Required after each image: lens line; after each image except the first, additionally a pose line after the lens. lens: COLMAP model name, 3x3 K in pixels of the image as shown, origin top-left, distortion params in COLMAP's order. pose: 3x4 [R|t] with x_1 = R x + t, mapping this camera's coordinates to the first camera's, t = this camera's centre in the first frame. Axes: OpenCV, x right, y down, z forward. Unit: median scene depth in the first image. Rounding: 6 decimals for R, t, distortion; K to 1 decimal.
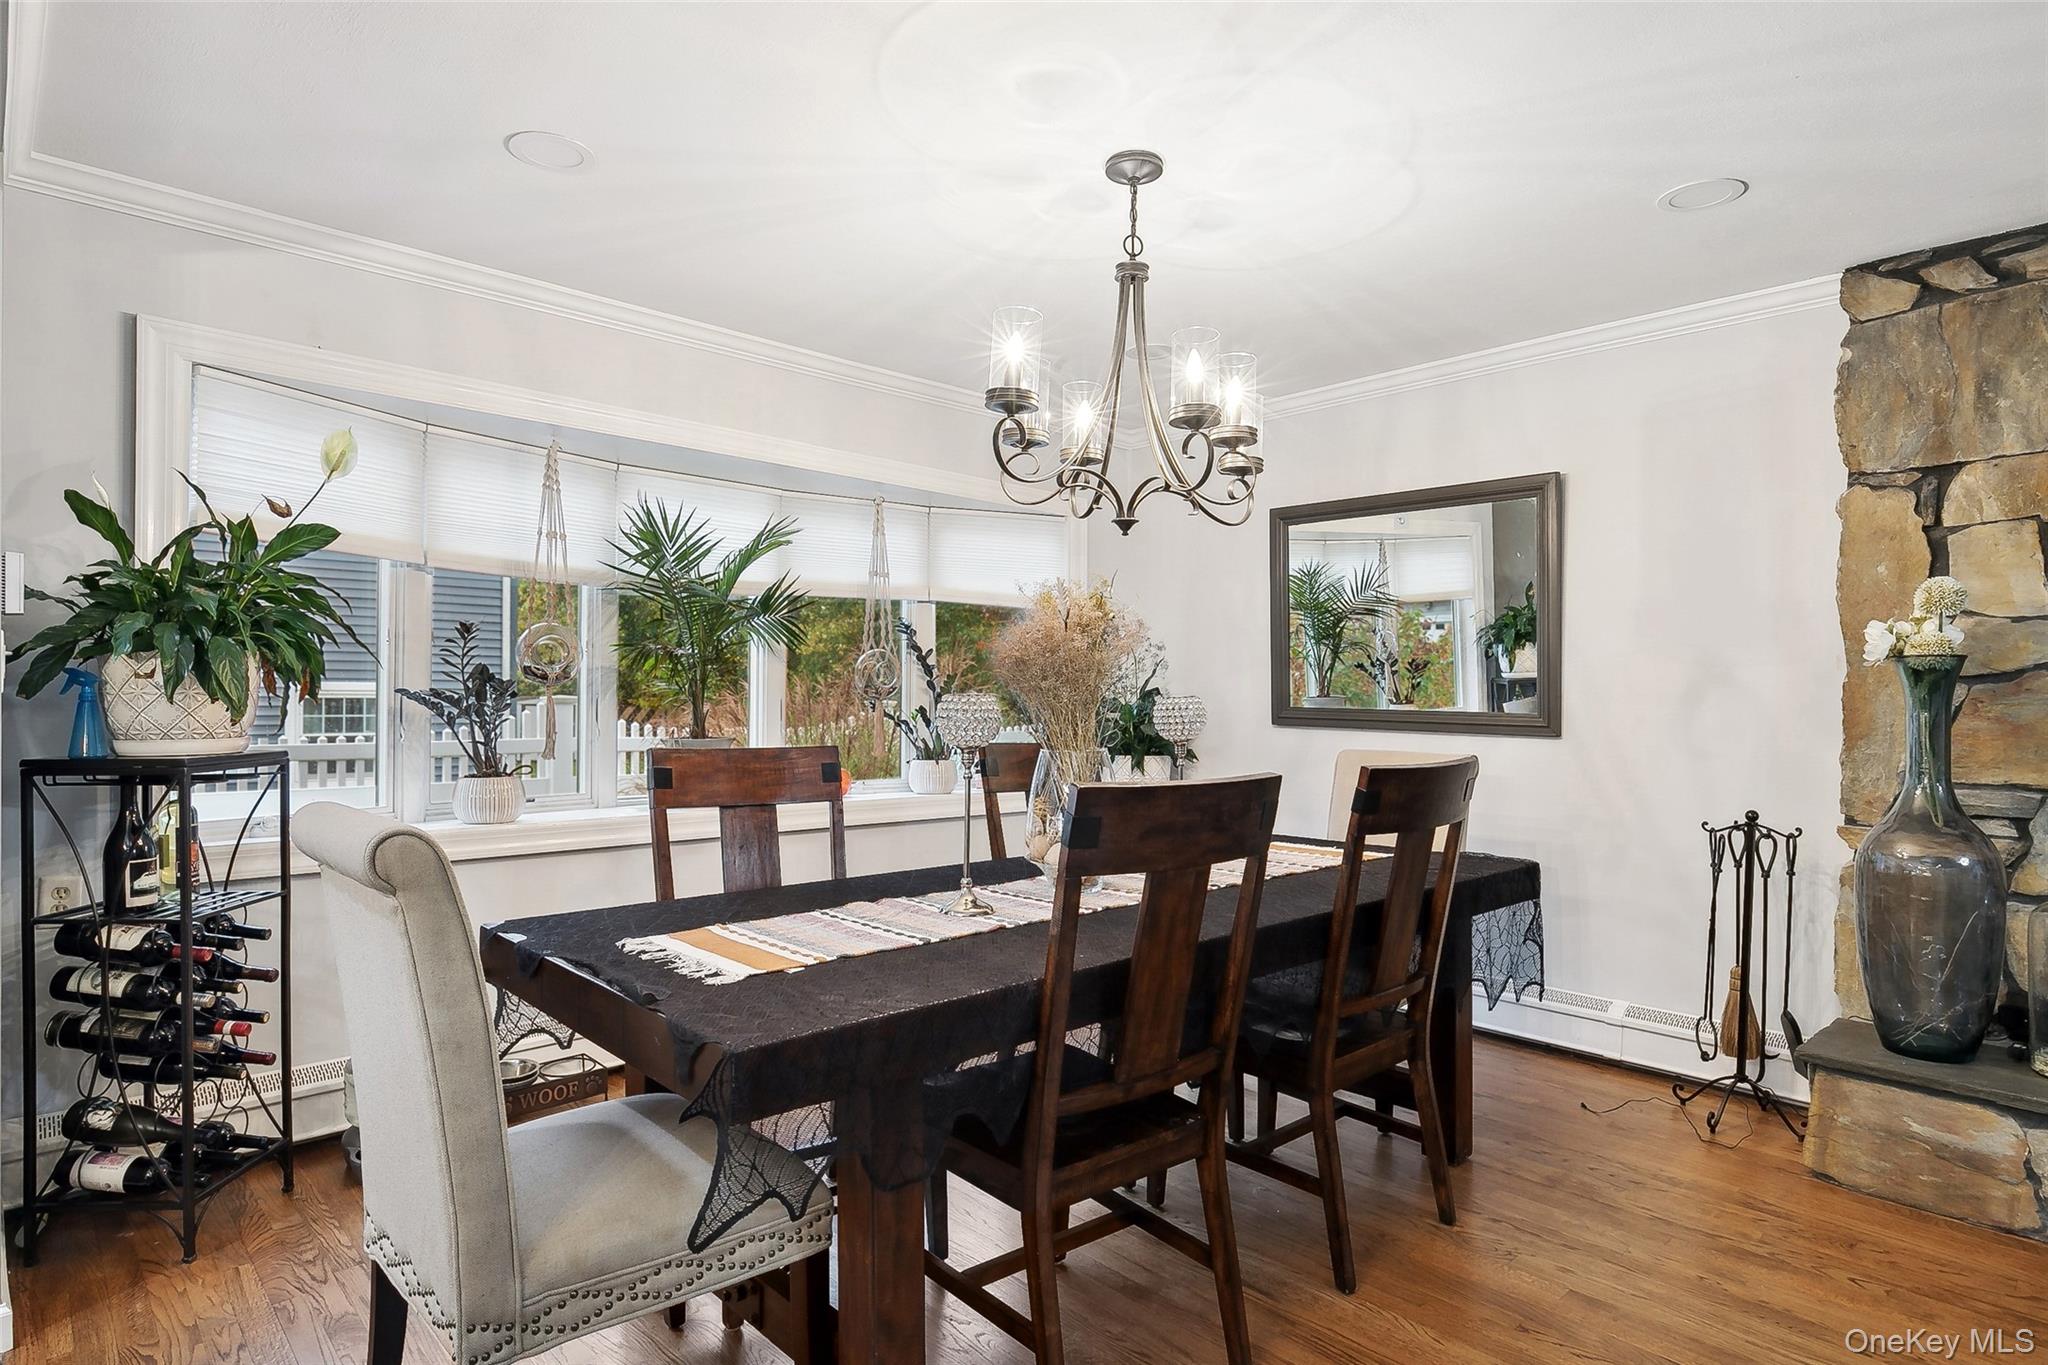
lens RADIAL K [[1081.2, 0, 1020.4], [0, 1081.2, 701.1], [0, 0, 1]] dist [-0.012453, 0.000442]
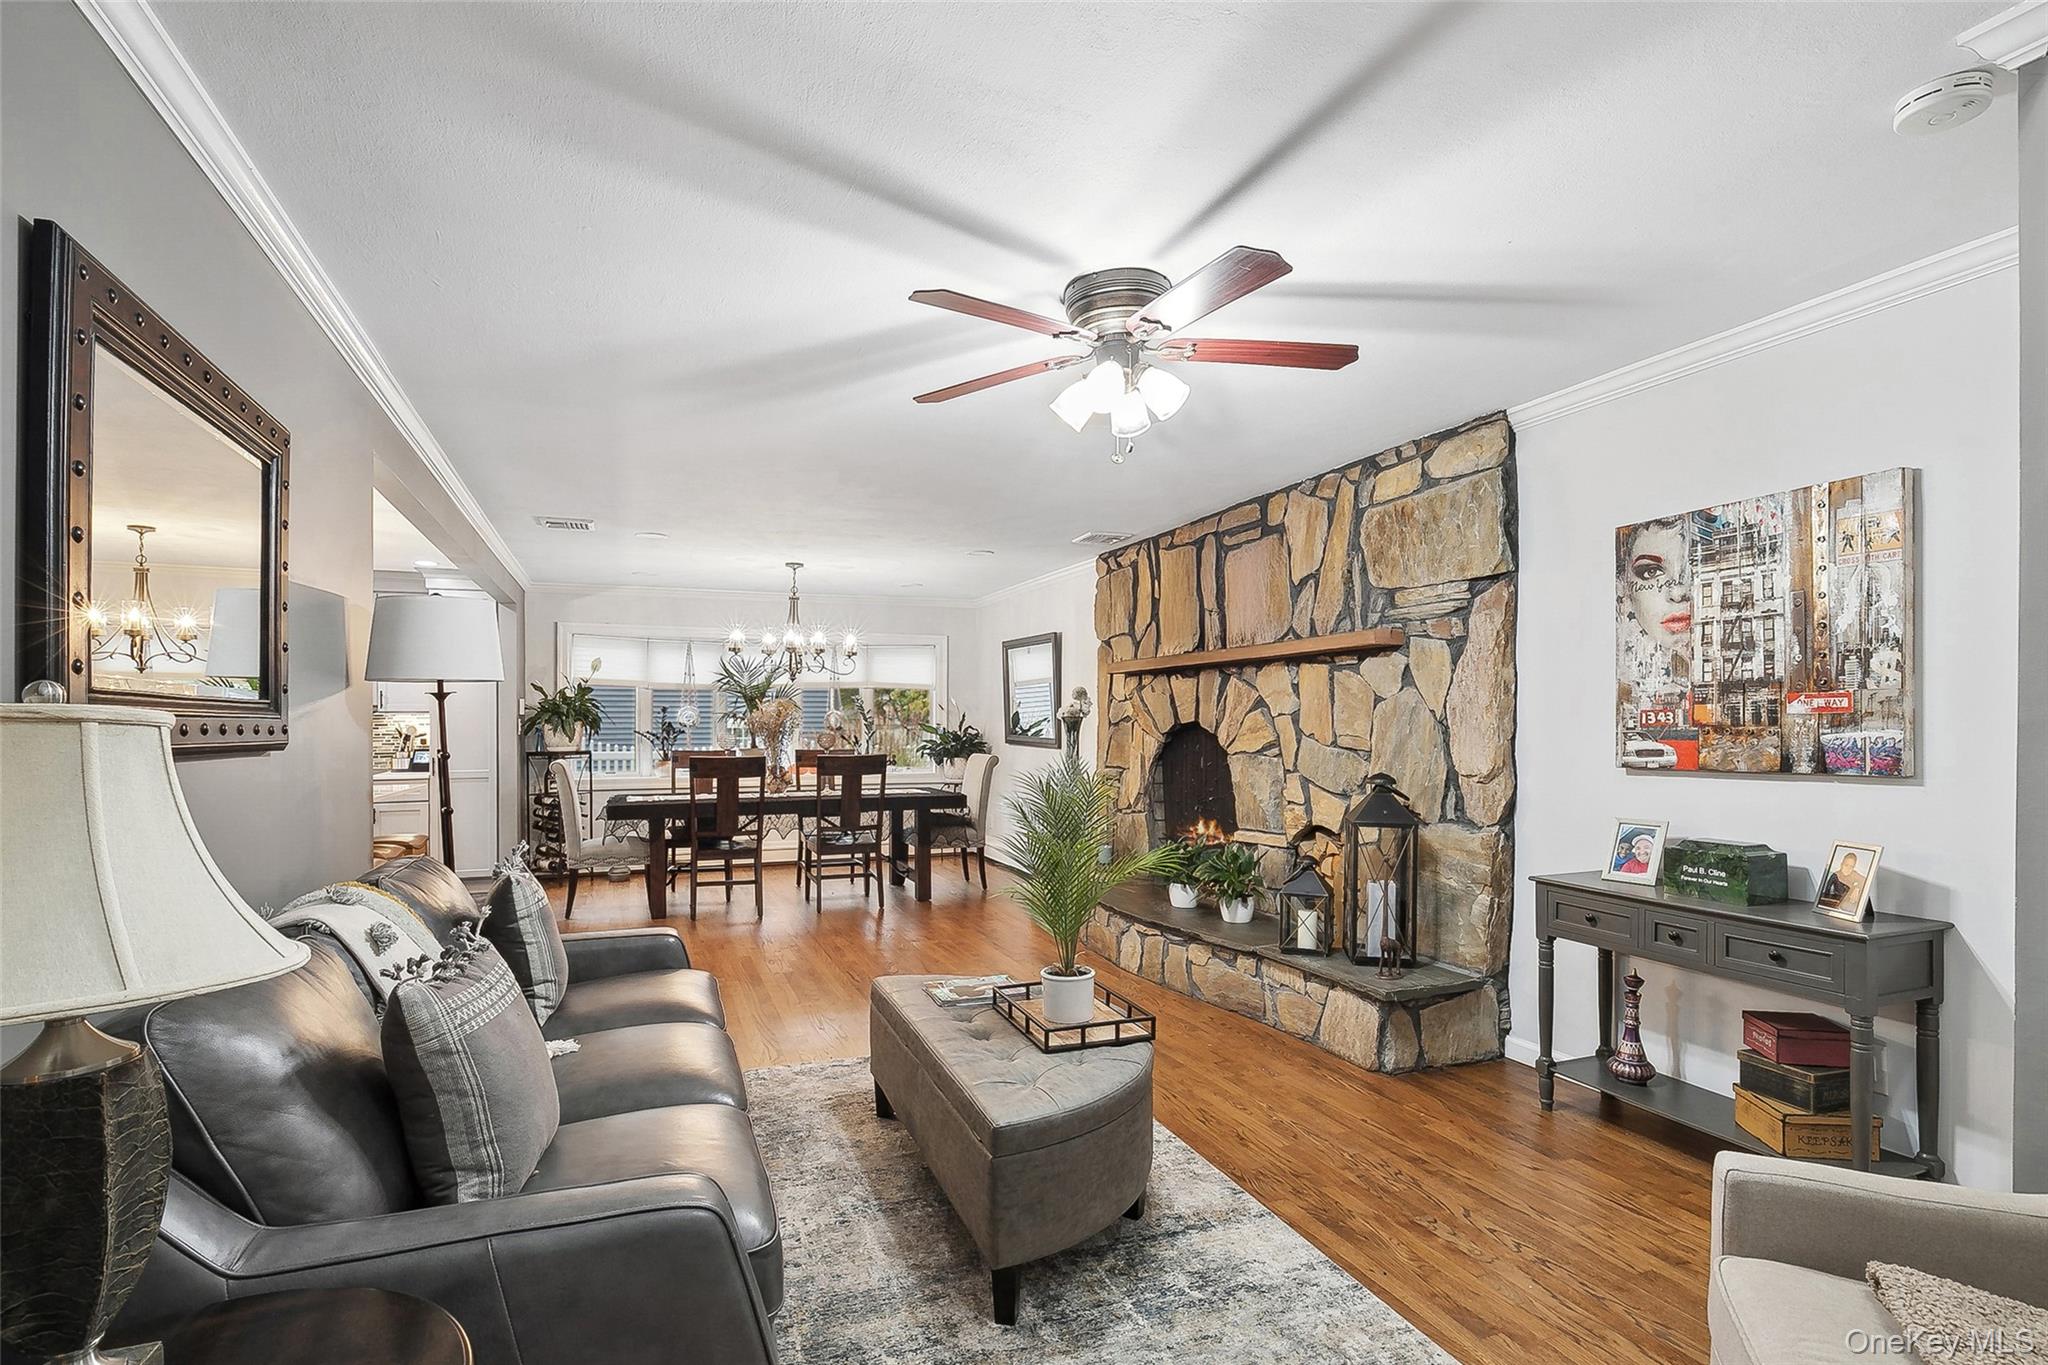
lens RADIAL K [[953.5, 0, 1038.0], [0, 953.5, 723.1], [0, 0, 1]] dist [-0.010334, 0.004376]
pose [[0.936162, -0.007559, -0.351487, 1.475763], [0.007323, 0.999971, -0.002003, -0.020544], [0.351492, -0.000699, 0.936190, -1.146158]]
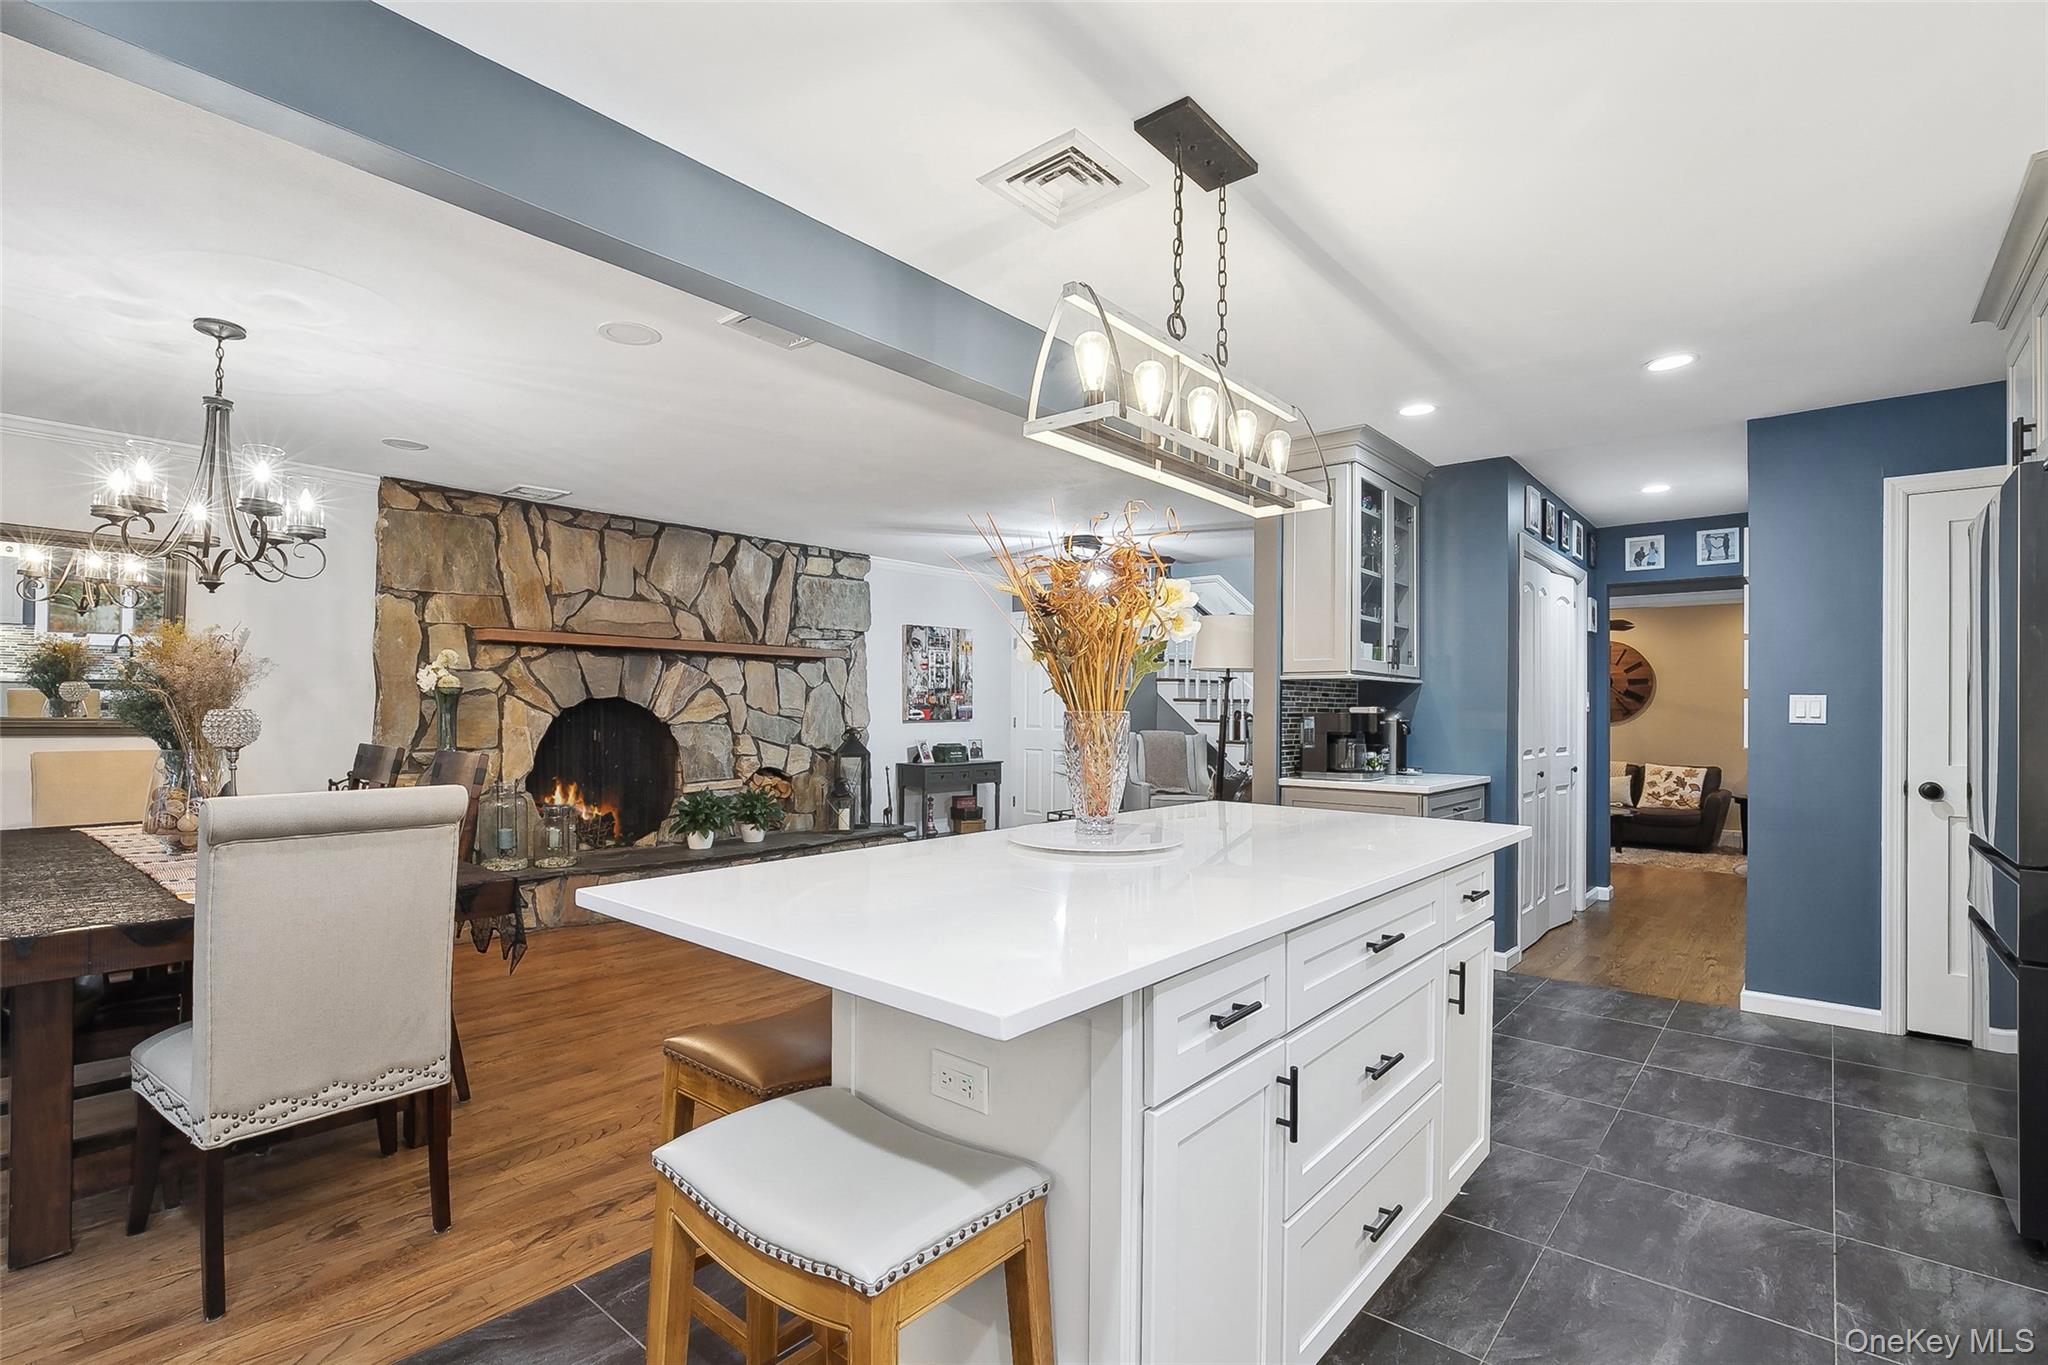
lens RADIAL K [[953.5, 0, 1014.3], [0, 953.5, 700.7], [0, 0, 1]] dist [-0.010334, 0.004376]
pose [[-0.107617, 0.003859, 0.994185, -1.038350], [-0.004984, 0.999978, -0.004421, -0.012815], [-0.994180, -0.005431, -0.107595, 0.091934]]
